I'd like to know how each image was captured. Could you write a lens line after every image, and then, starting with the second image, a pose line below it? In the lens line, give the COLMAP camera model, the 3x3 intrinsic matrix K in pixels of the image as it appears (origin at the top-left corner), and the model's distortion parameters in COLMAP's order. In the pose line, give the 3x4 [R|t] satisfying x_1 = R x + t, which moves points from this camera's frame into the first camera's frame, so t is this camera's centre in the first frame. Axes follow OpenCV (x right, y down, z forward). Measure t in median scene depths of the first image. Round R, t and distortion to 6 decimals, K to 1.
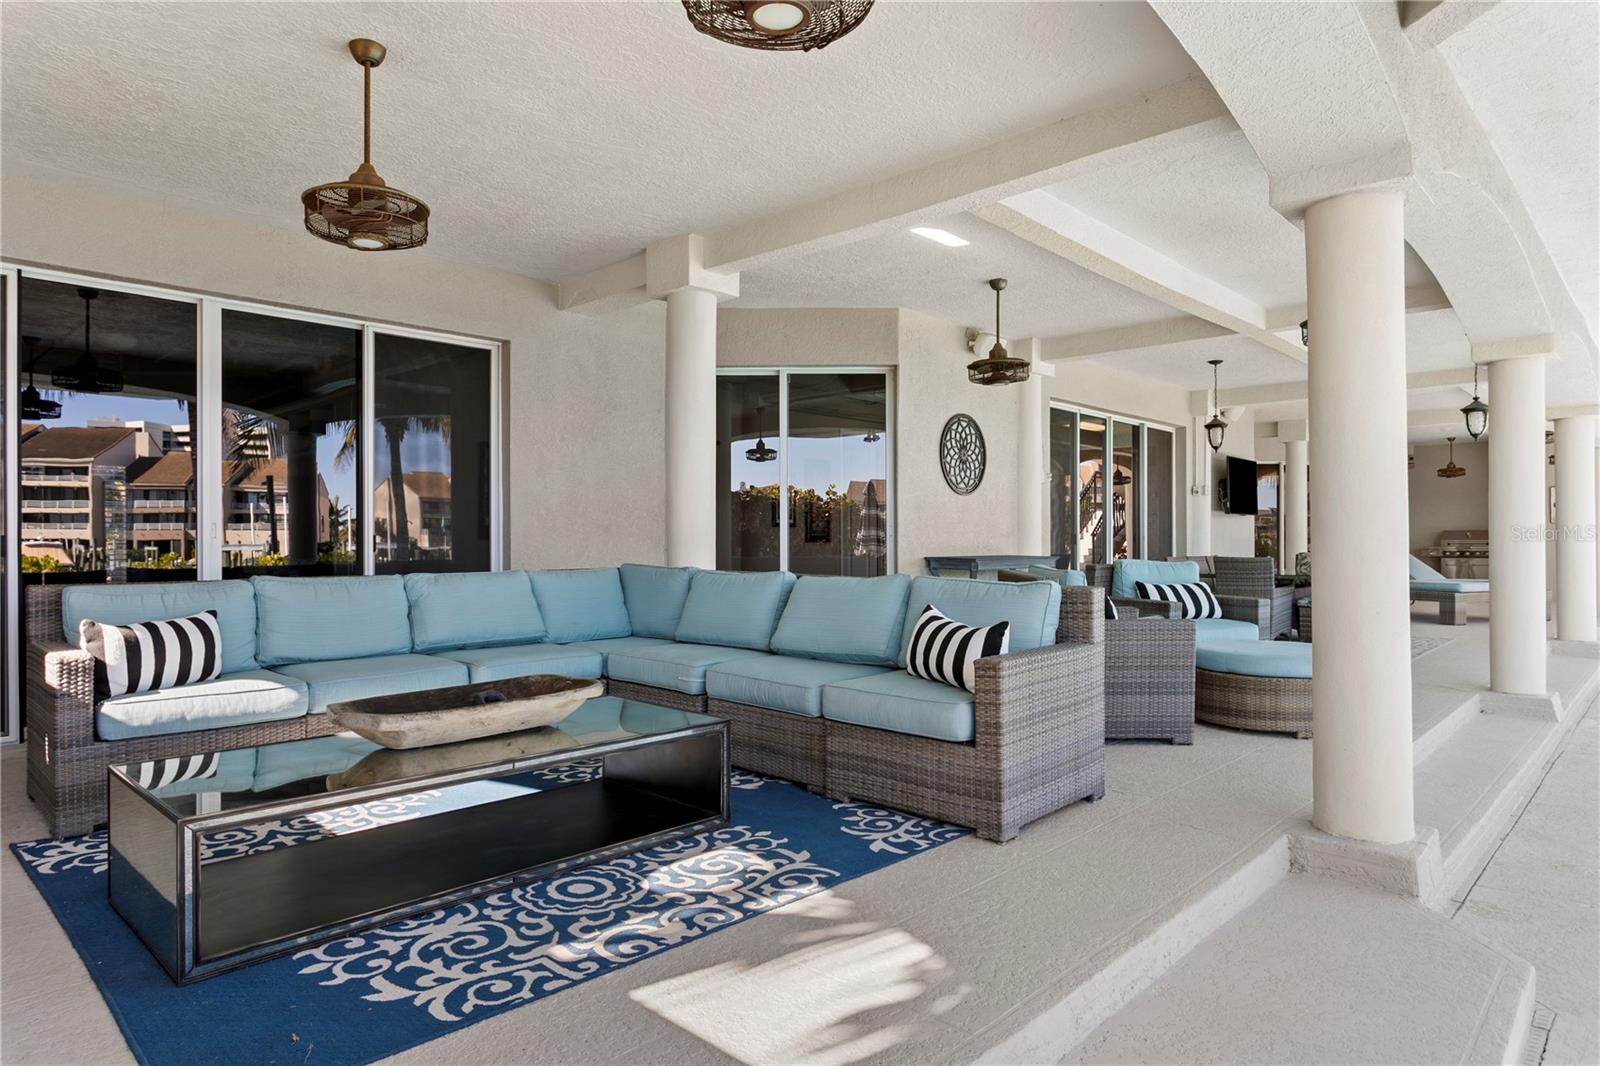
lens RADIAL K [[936.6, 0, 798.6], [0, 936.6, 539.1], [0, 0, 1]] dist [-0.009089, 0.000448]
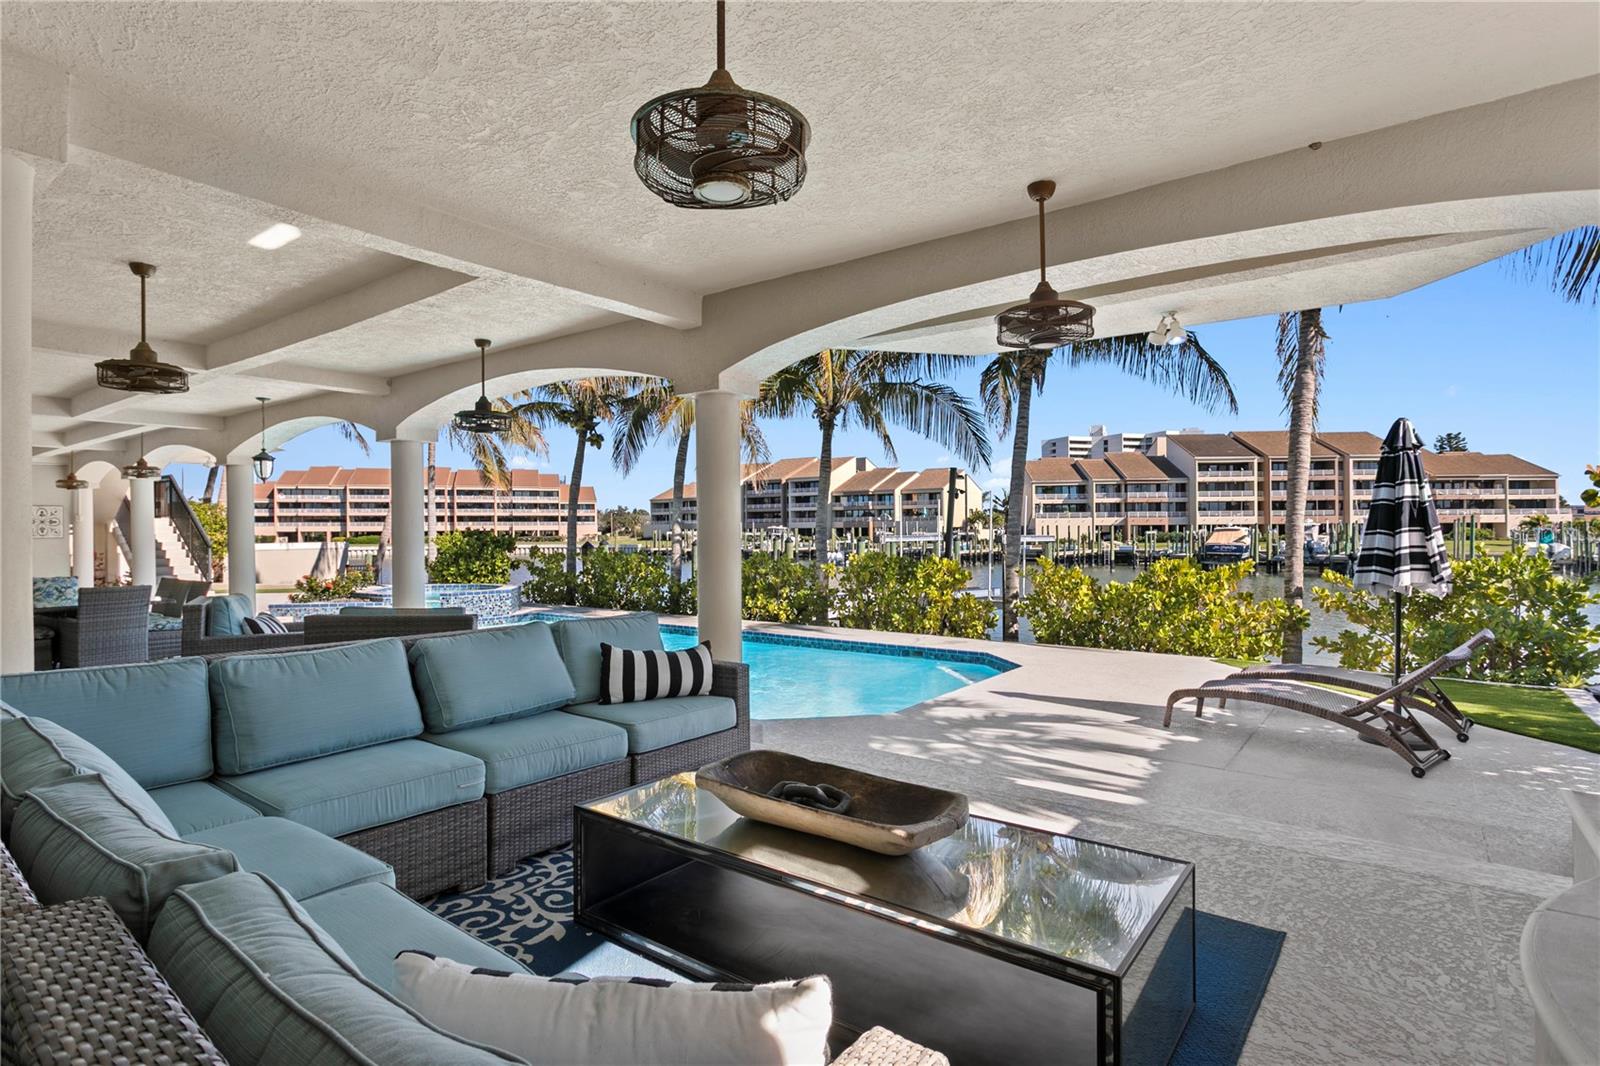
lens RADIAL K [[805.6, 0, 798.3], [0, 805.6, 523.0], [0, 0, 1]] dist [-0.011112, 0.000393]
pose [[-0.120969, -0.025010, 0.992341, -1.302936], [-0.000167, 0.999683, 0.025175, -0.134842], [-0.992656, 0.002879, -0.120935, 0.593643]]
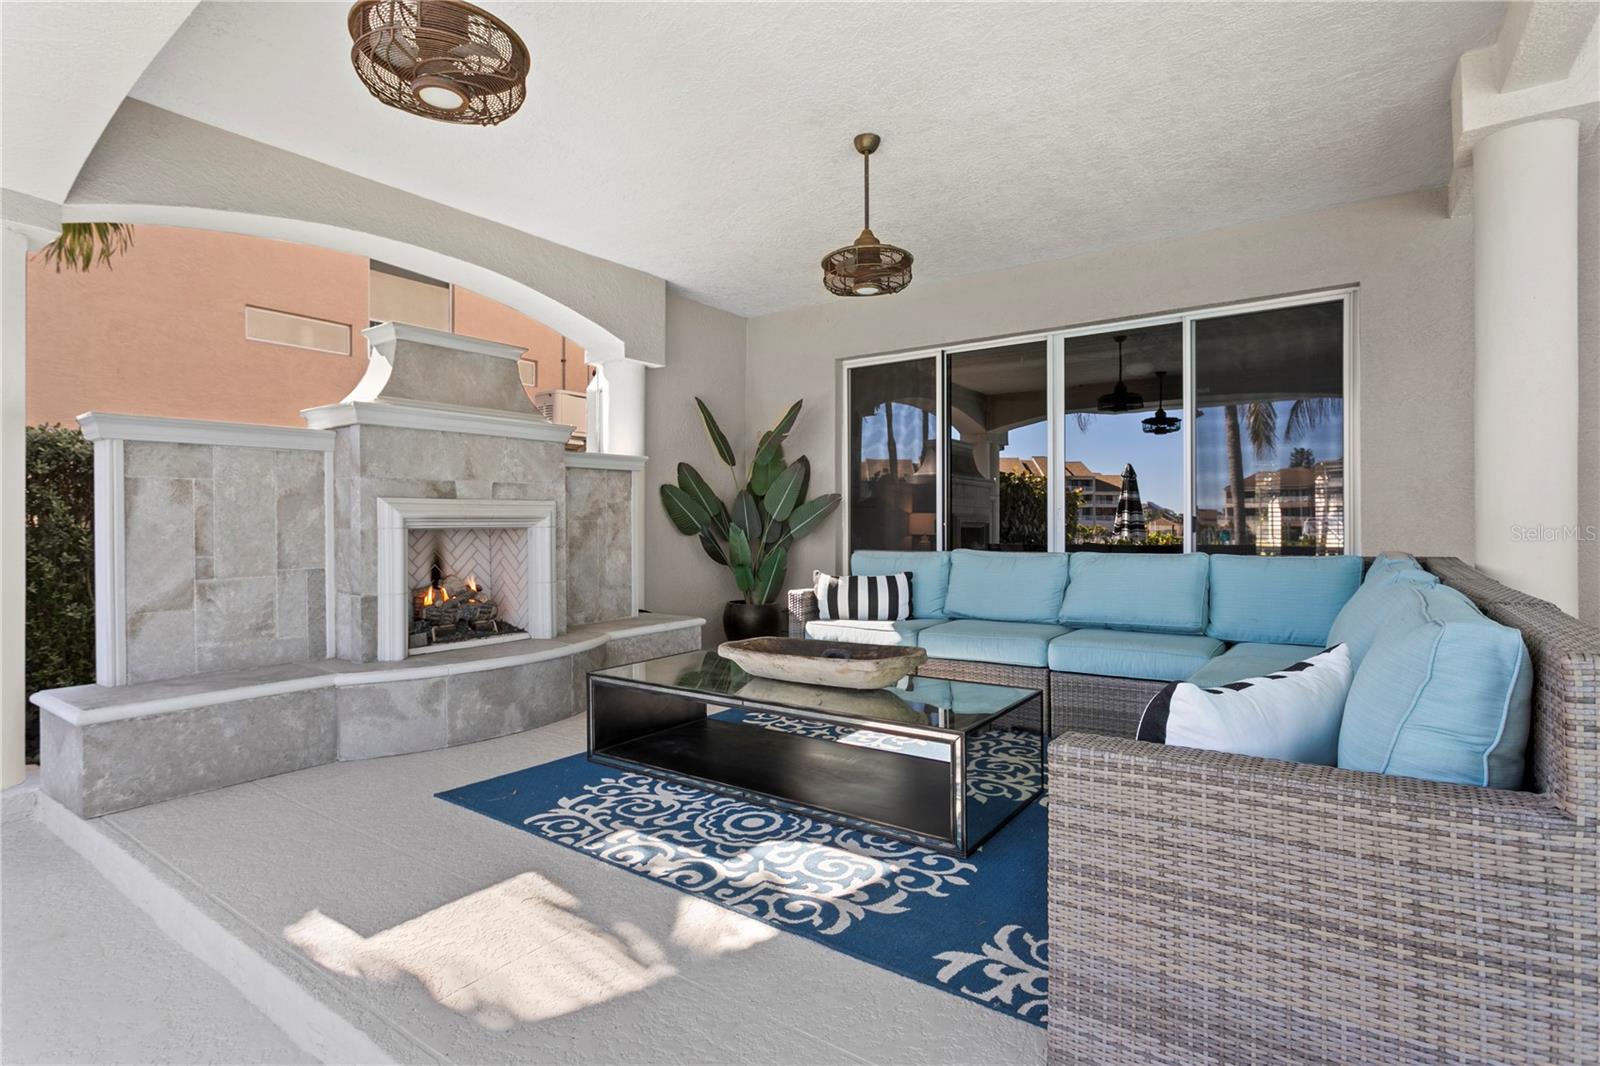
lens RADIAL K [[805.6, 0, 799.7], [0, 805.6, 521.5], [0, 0, 1]] dist [-0.011112, 0.000393]
pose [[0.133674, -0.004673, -0.991014, 0.768711], [0.005528, 0.999977, -0.003970, 0.005360], [0.991010, -0.004948, 0.133697, 0.931926]]
